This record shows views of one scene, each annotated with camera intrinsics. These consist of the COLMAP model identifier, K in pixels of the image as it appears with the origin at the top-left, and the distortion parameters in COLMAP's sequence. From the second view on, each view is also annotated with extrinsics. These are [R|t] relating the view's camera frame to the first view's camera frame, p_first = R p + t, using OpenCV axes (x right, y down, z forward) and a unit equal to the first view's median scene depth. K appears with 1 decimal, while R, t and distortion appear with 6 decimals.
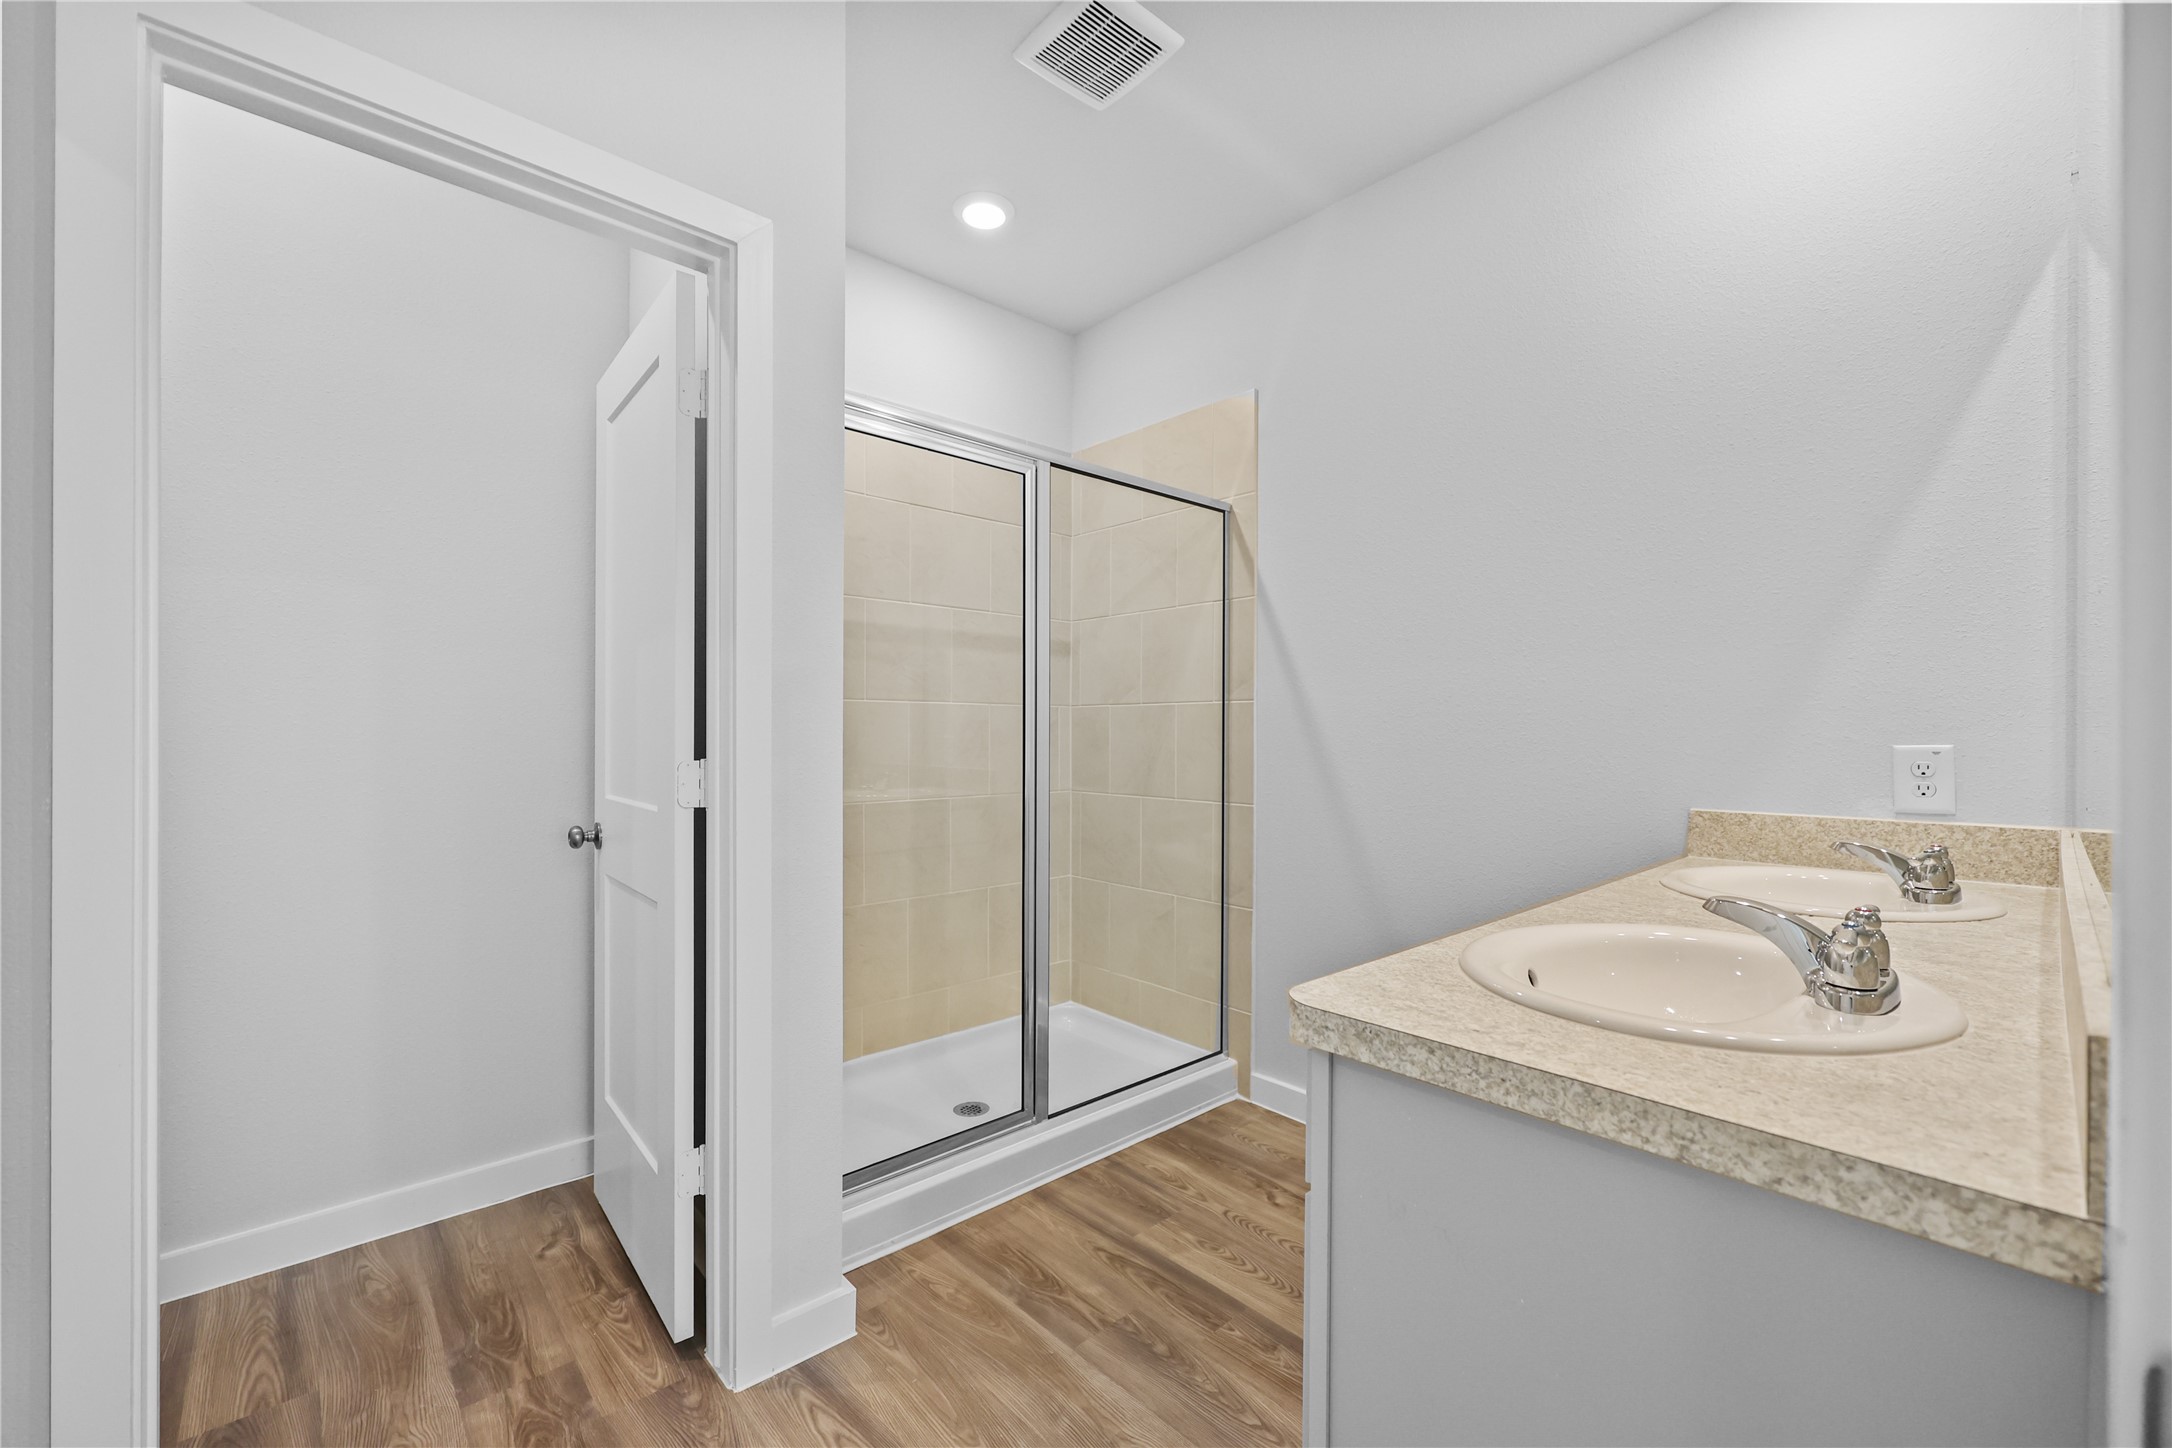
lens RADIAL K [[874.0, 0, 1083.3], [0, 874.0, 725.0], [0, 0, 1]] dist [-0.001548, 0.000454]
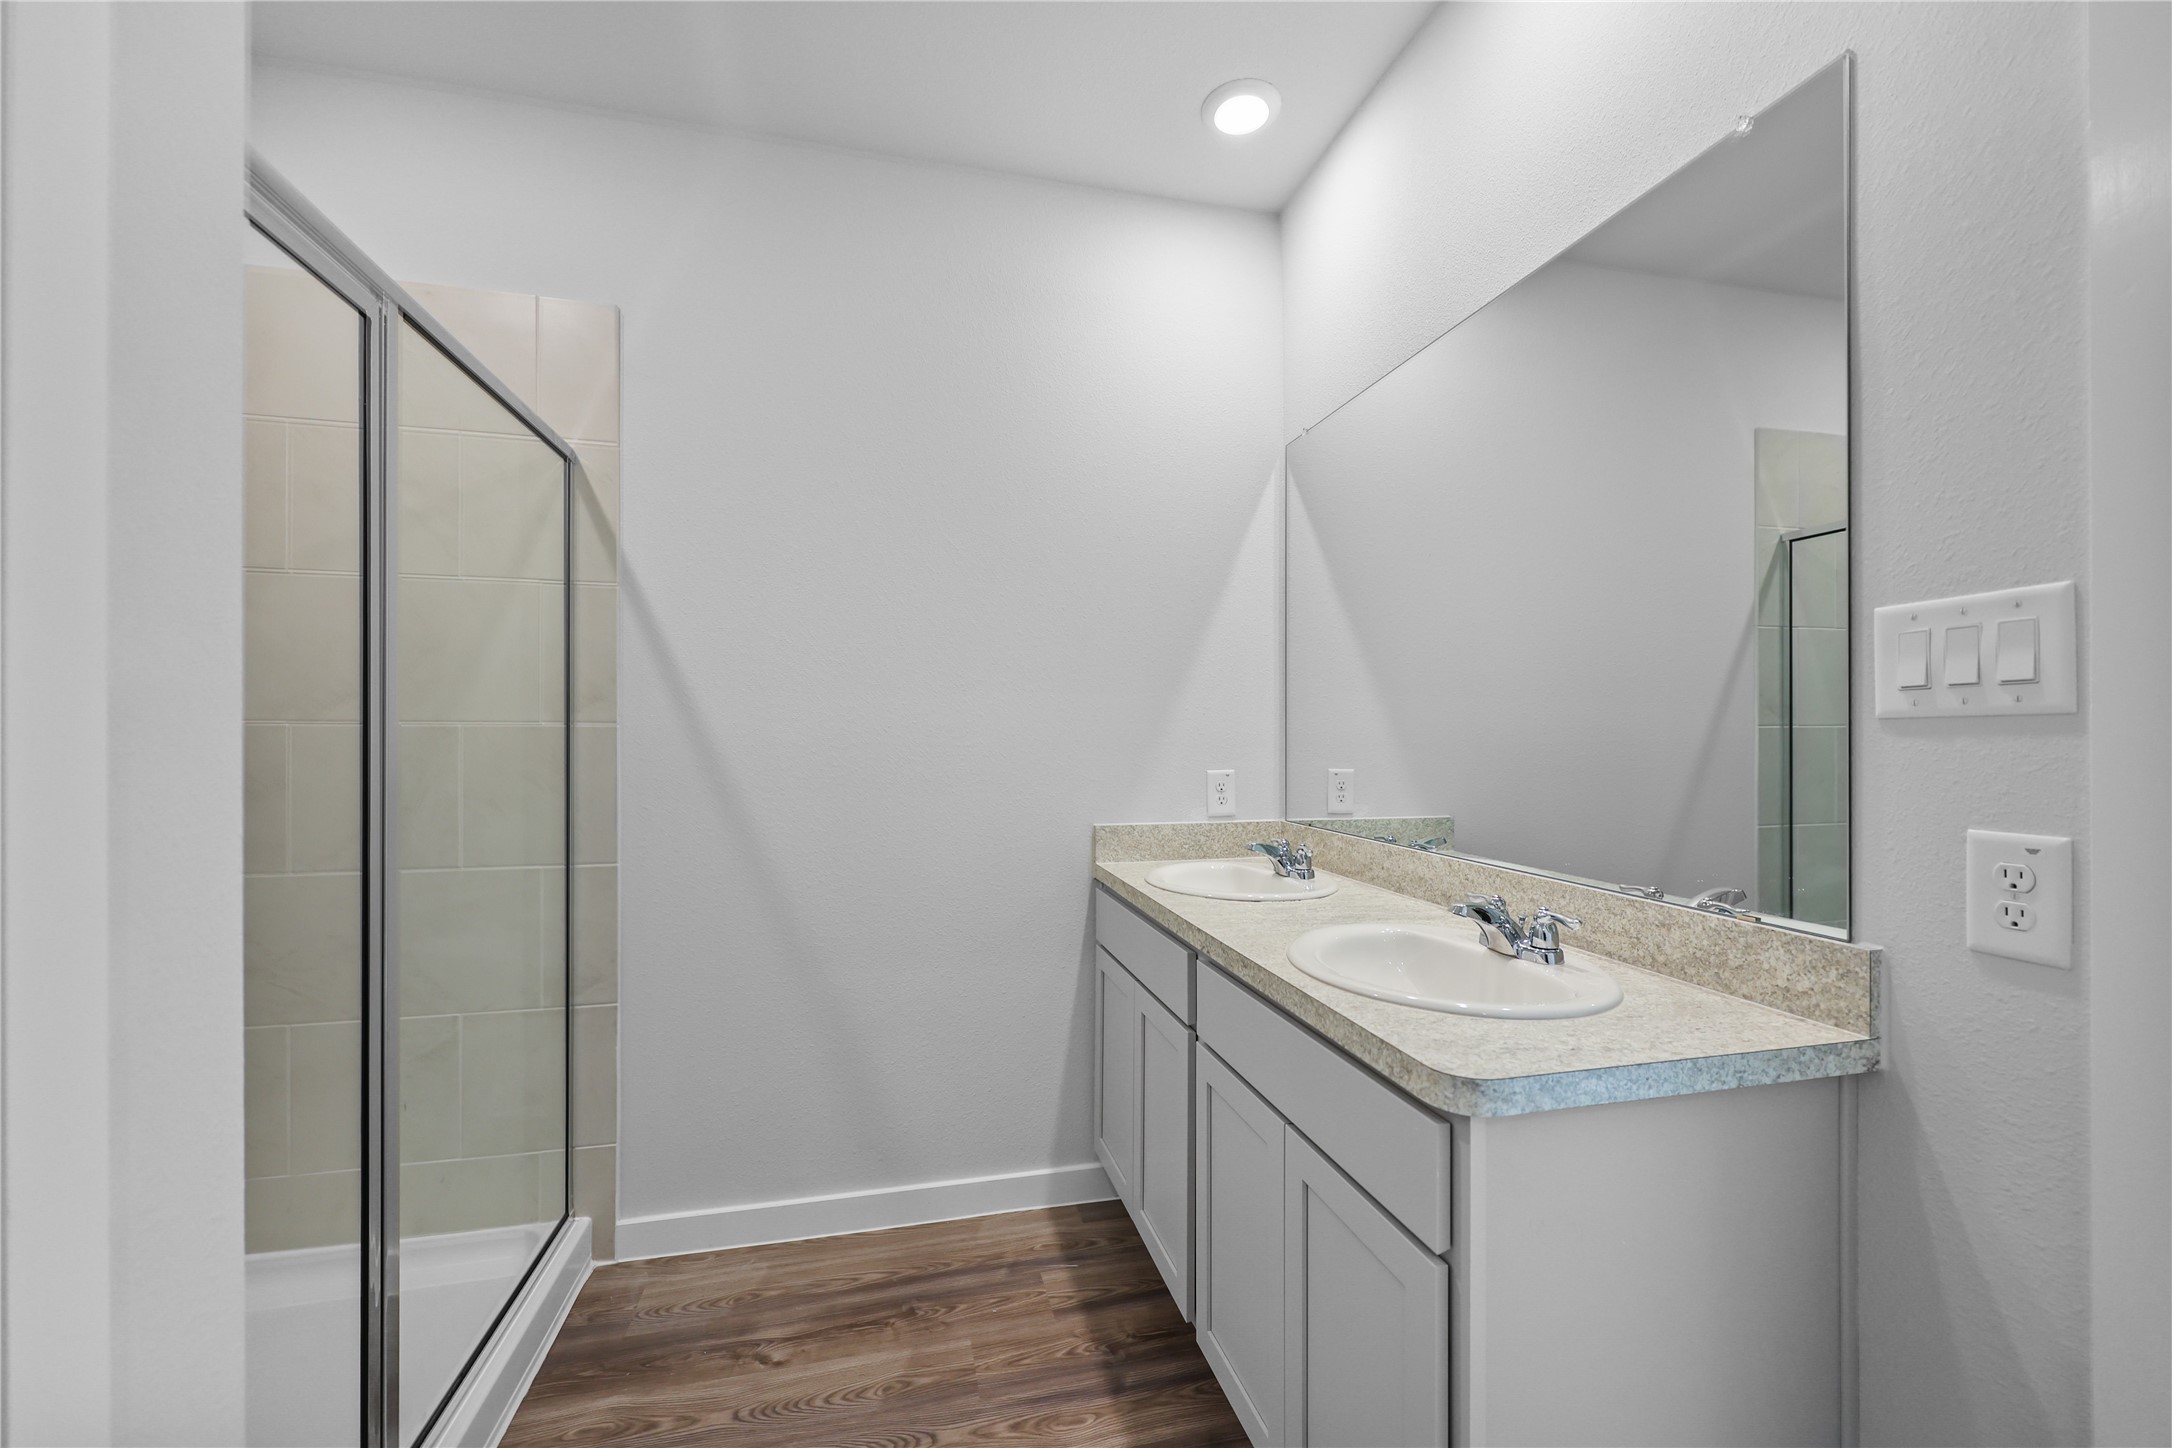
lens RADIAL K [[874.0, 0, 1092.8], [0, 874.0, 725.2], [0, 0, 1]] dist [-0.001548, 0.000454]
pose [[0.468733, 0.005851, 0.883321, -0.440697], [-0.008991, 0.999958, -0.001852, -0.046633], [-0.883294, -0.007074, 0.468765, 0.464744]]
